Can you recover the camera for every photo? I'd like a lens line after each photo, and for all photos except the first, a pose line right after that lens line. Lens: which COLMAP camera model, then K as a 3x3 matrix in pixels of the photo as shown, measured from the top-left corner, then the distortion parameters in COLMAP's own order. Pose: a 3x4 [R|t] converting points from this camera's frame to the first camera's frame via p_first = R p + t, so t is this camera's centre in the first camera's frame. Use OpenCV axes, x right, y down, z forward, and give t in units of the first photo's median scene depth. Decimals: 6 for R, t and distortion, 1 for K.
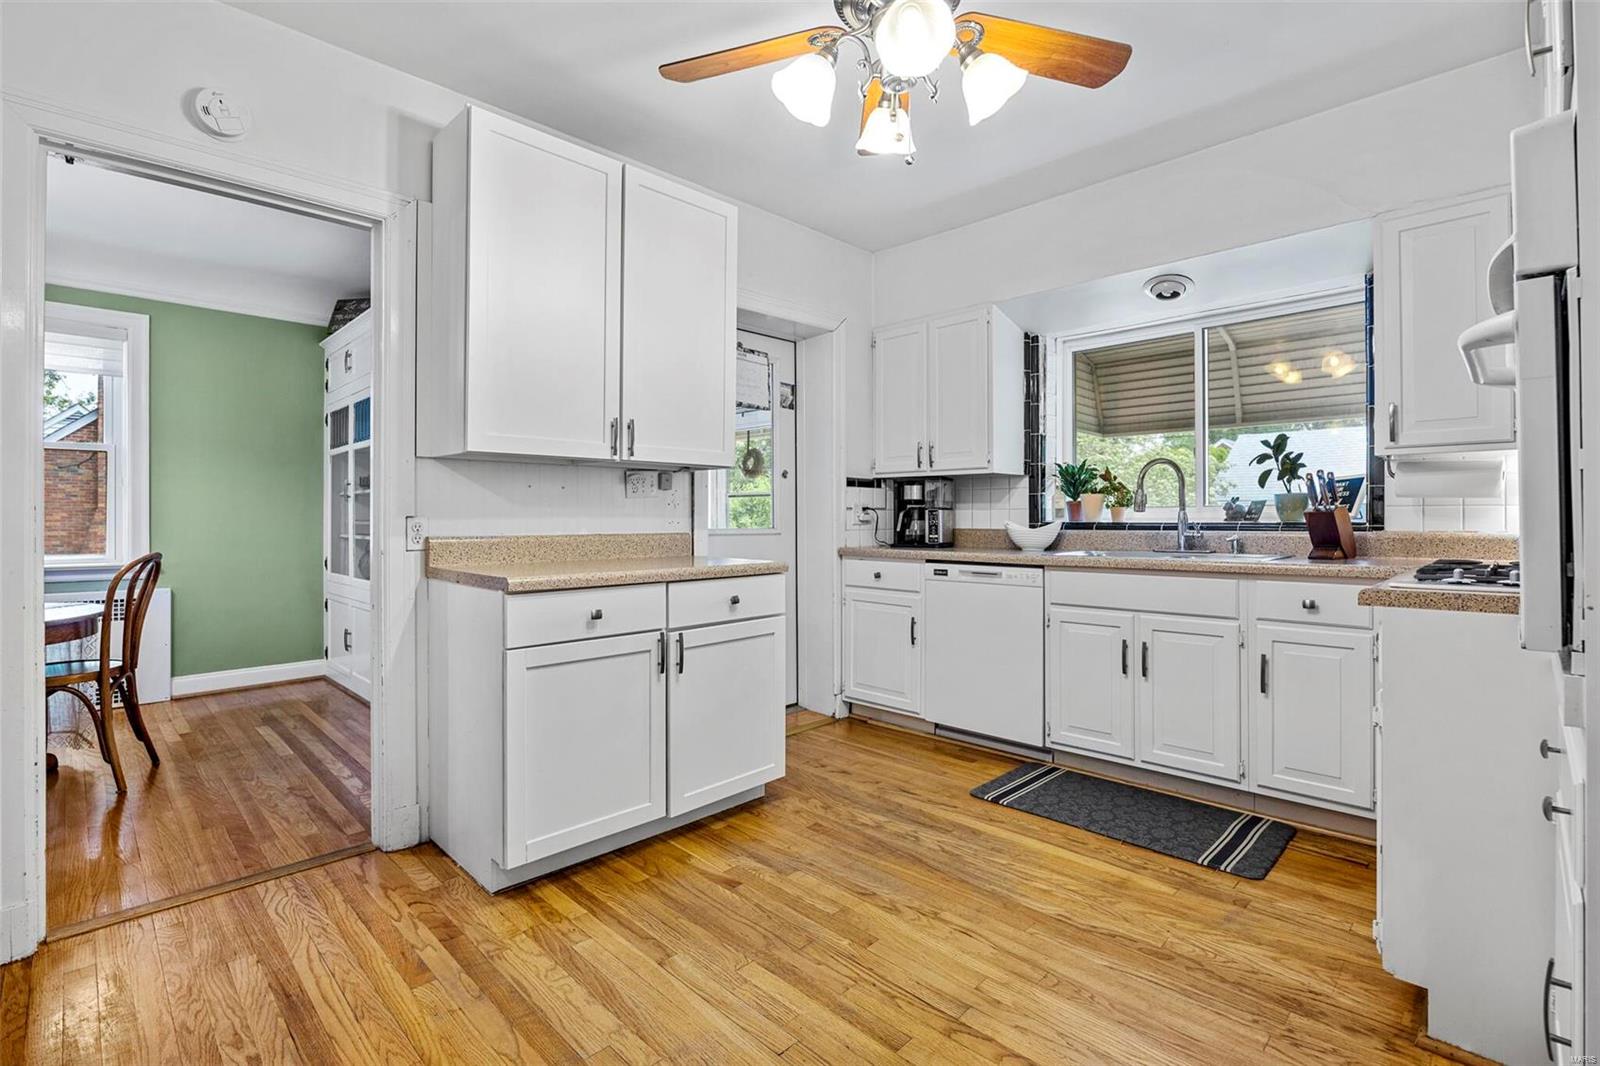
lens RADIAL K [[719.5, 0, 790.5], [0, 719.5, 516.8], [0, 0, 1]] dist [-0.017725, 0.001574]
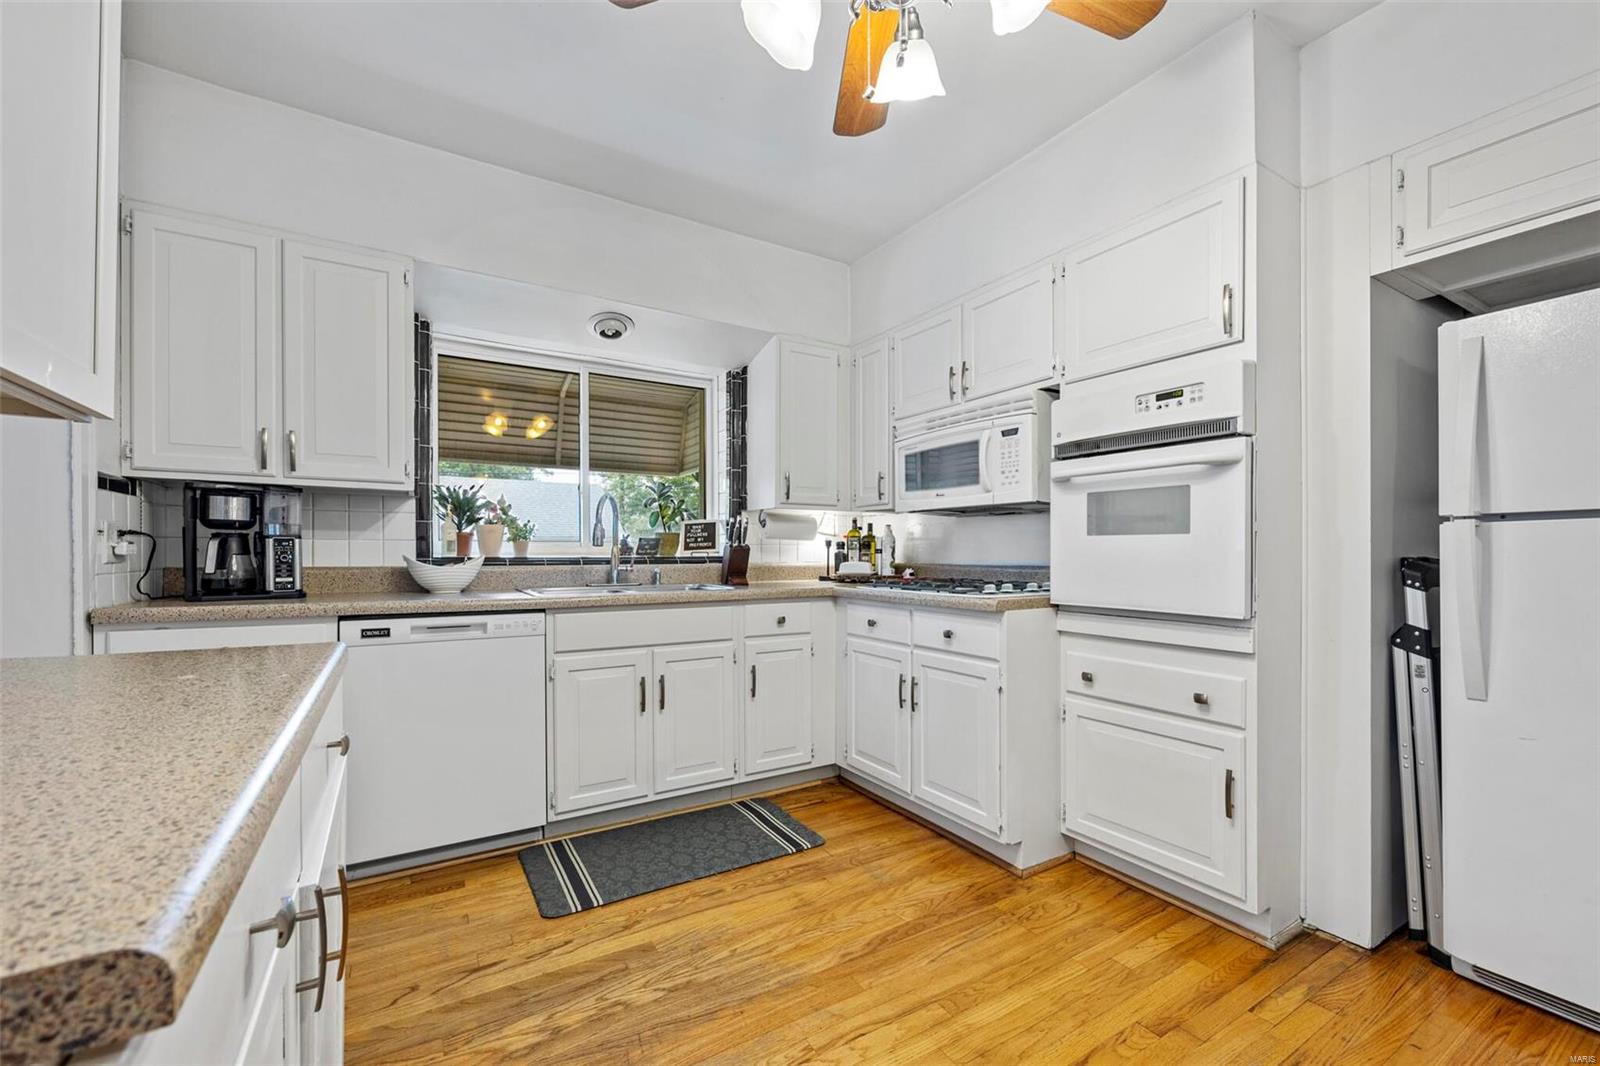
lens RADIAL K [[647.7, 0, 794.4], [0, 647.7, 558.1], [0, 0, 1]] dist [-0.005238, 0.000596]
pose [[0.238679, -0.004831, 0.971086, -0.346362], [-0.005371, 0.999966, 0.006295, 0.002394], [-0.971084, -0.006718, 0.238645, 0.591413]]
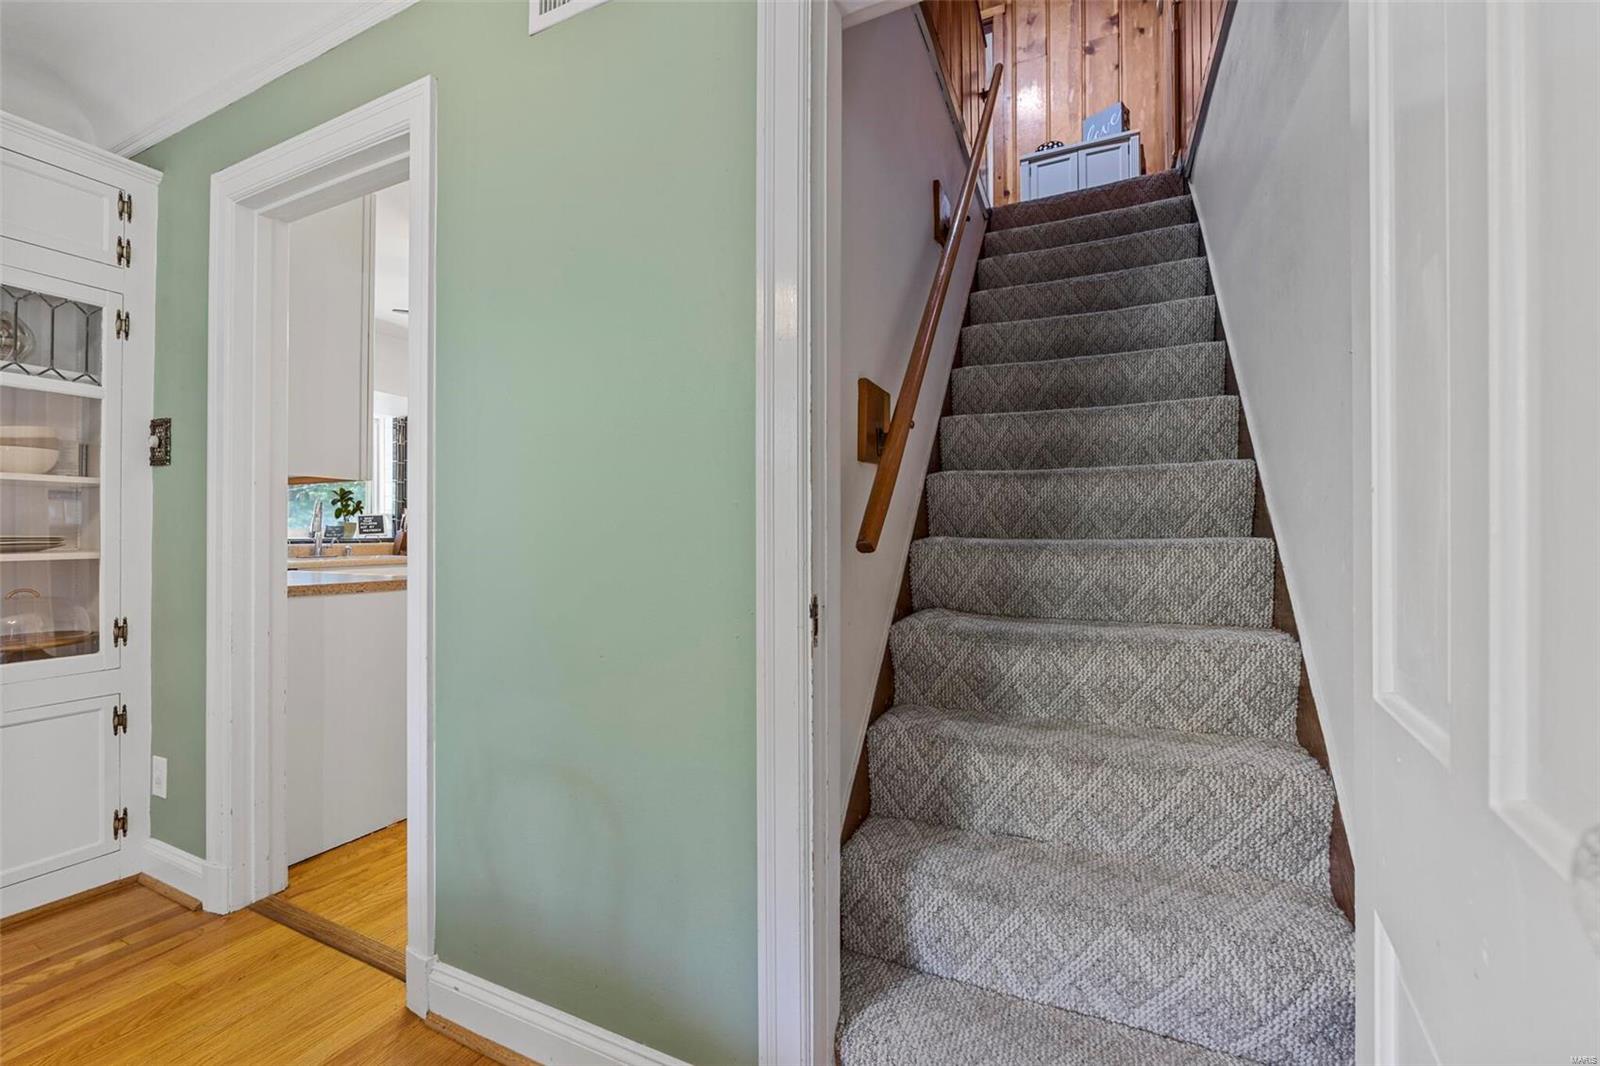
lens RADIAL K [[647.7, 0, 797.1], [0, 647.7, 533.2], [0, 0, 1]] dist [-0.005238, 0.000596]
pose [[-0.332547, 0.008135, 0.943052, -1.291134], [-0.005754, 0.999927, -0.010654, 0.006102], [-0.943069, -0.008969, -0.332476, 0.528354]]
